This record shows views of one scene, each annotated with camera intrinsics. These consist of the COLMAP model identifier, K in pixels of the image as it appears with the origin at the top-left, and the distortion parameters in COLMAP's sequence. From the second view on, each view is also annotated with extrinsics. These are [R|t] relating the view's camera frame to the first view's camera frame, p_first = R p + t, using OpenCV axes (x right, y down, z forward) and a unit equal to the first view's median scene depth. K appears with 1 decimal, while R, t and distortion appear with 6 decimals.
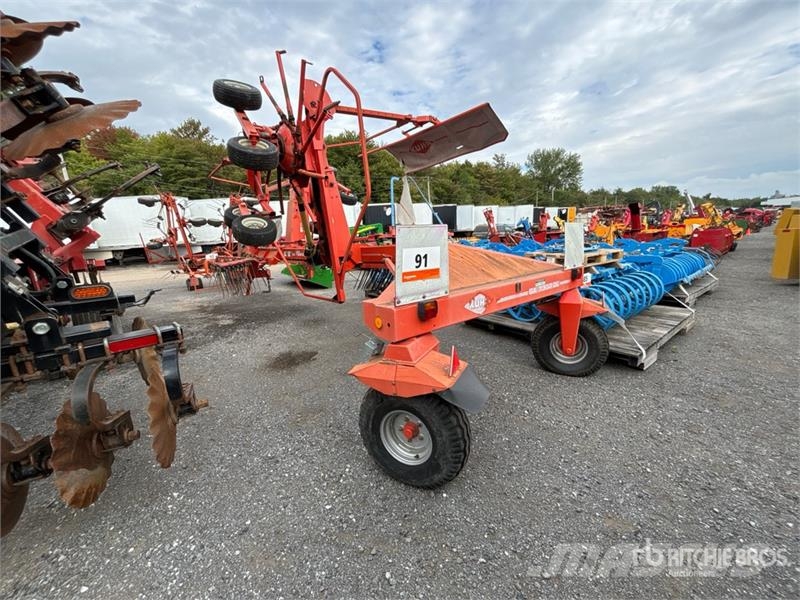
lens RADIAL K [[328.8, 0, 396.7], [0, 328.8, 302.2], [0, 0, 1]] dist [0.001627, -0.000012]
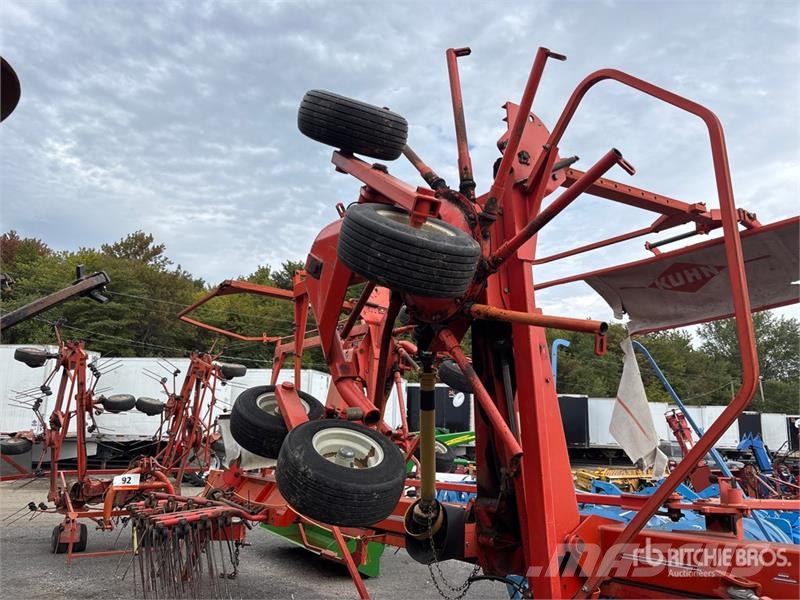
lens RADIAL K [[611.6, 0, 400.0], [0, 611.6, 300.0], [0, 0, 1]] dist [0.018313, -0.006524]
pose [[0.994733, 0.053033, -0.087716, -0.060821], [-0.084539, 0.908387, -0.409496, -0.023840], [0.057964, 0.414755, 0.908085, 0.072442]]
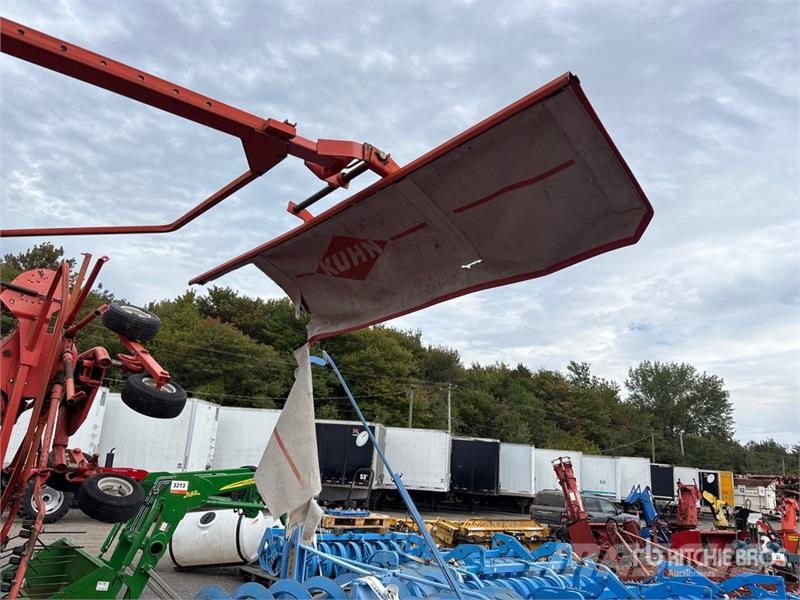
lens RADIAL K [[605.5, 0, 403.2], [0, 605.5, 297.6], [0, 0, 1]] dist [0.015183, -0.001842]
pose [[0.993734, 0.111162, -0.011675, 0.036225], [-0.103160, 0.871929, -0.478642, -0.047605], [-0.043027, 0.476847, 0.877932, 0.141206]]
